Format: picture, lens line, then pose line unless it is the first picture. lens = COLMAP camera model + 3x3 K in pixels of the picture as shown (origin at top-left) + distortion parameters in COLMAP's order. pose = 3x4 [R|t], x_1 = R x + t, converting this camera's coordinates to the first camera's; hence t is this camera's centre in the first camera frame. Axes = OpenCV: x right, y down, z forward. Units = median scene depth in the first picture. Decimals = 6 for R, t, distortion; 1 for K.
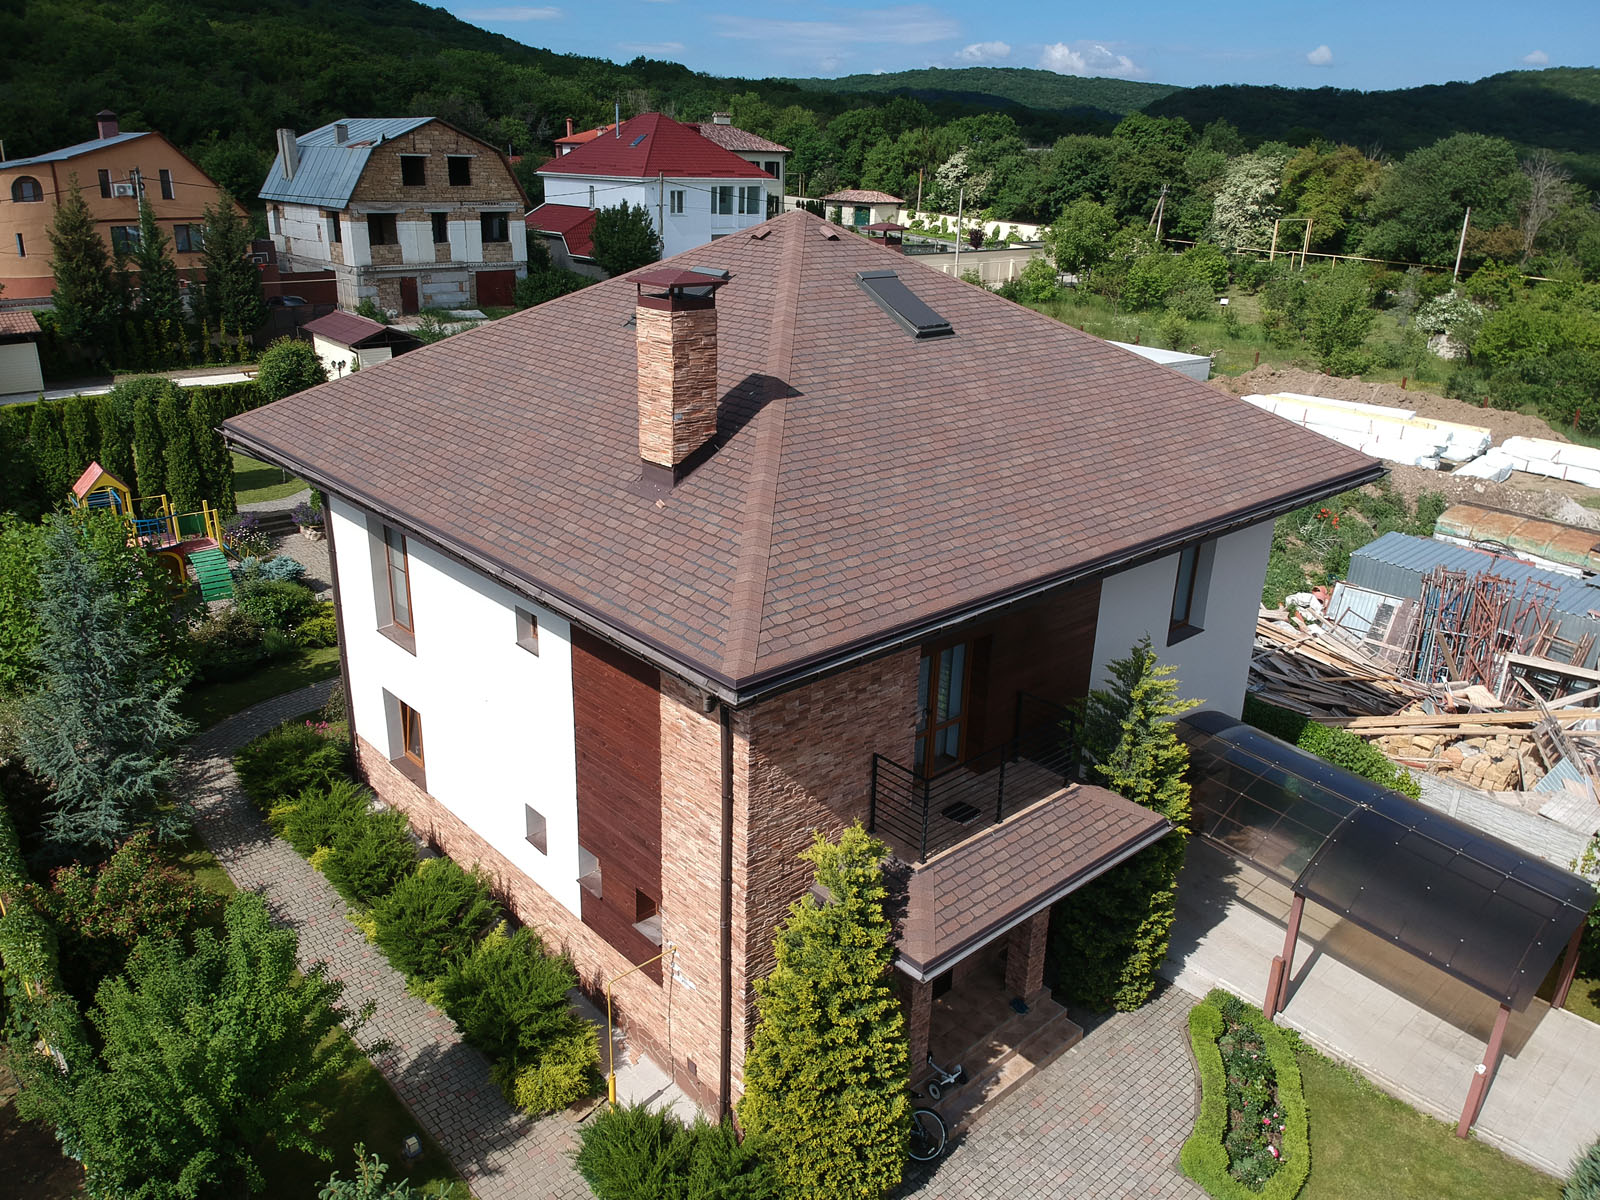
lens RADIAL K [[1174.9, 0, 799.0], [0, 1174.9, 597.2], [0, 0, 1]] dist [0.070750, -0.140398]
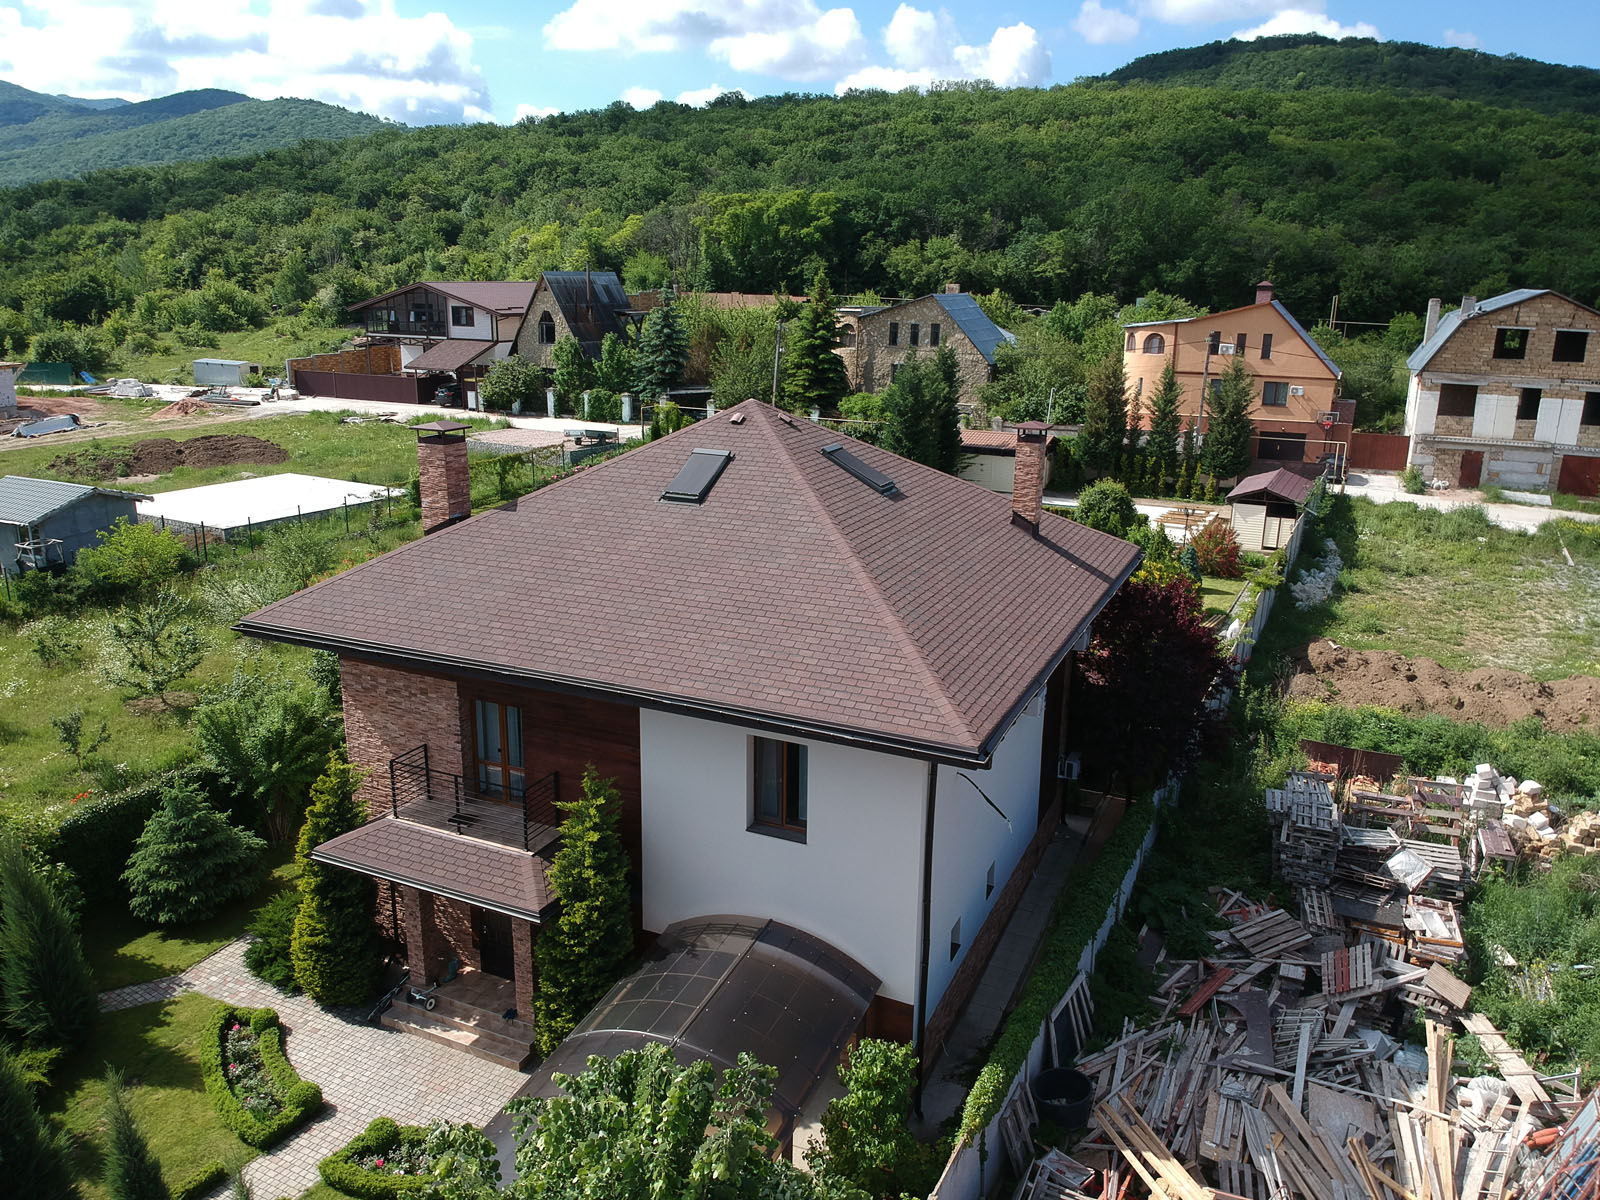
lens RADIAL K [[1174.9, 0, 799.0], [0, 1174.9, 597.2], [0, 0, 1]] dist [0.070750, -0.140398]
pose [[0.392900, 0.228033, -0.890859, 0.264450], [-0.329874, 0.939240, 0.094931, -0.058315], [0.858378, 0.256573, 0.444250, 0.118744]]
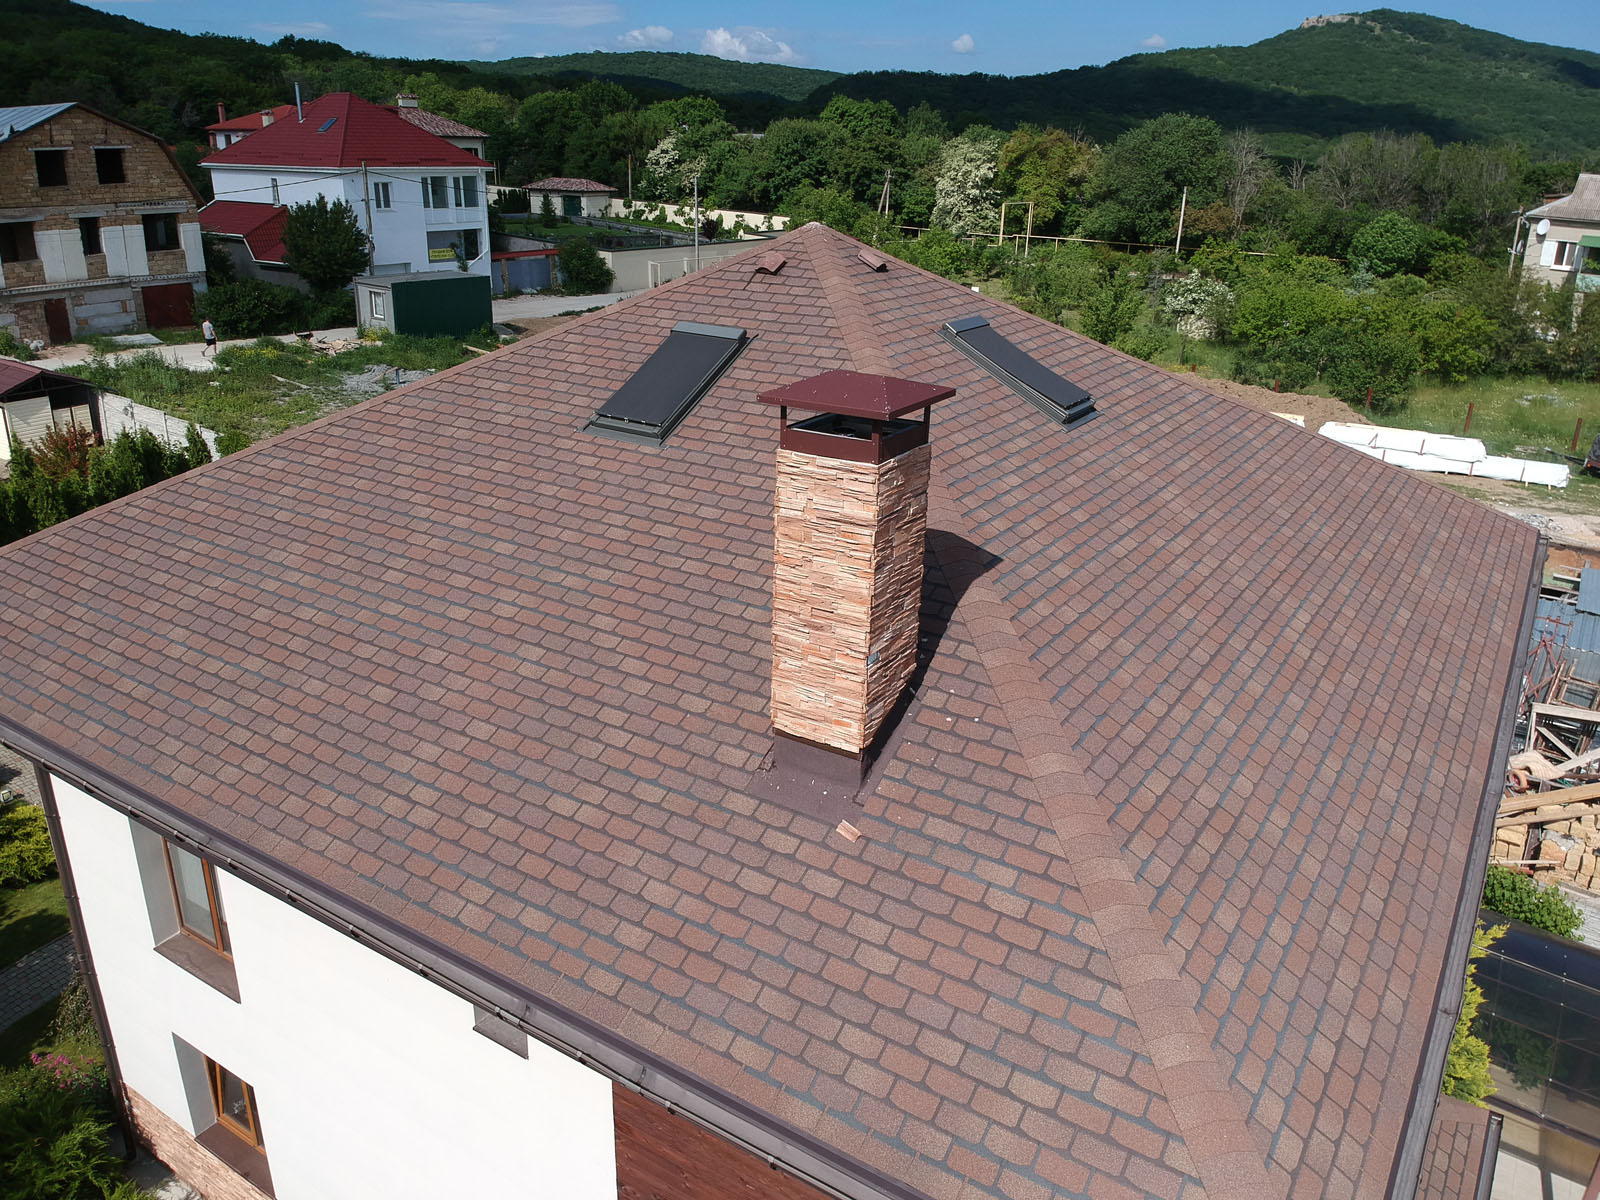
lens RADIAL K [[1174.9, 0, 799.0], [0, 1174.9, 597.2], [0, 0, 1]] dist [0.070750, -0.140398]
pose [[0.966714, -0.097029, 0.236747, -0.040843], [0.094448, 0.995281, 0.022248, -0.031655], [-0.237789, 0.000853, 0.971316, 0.084756]]
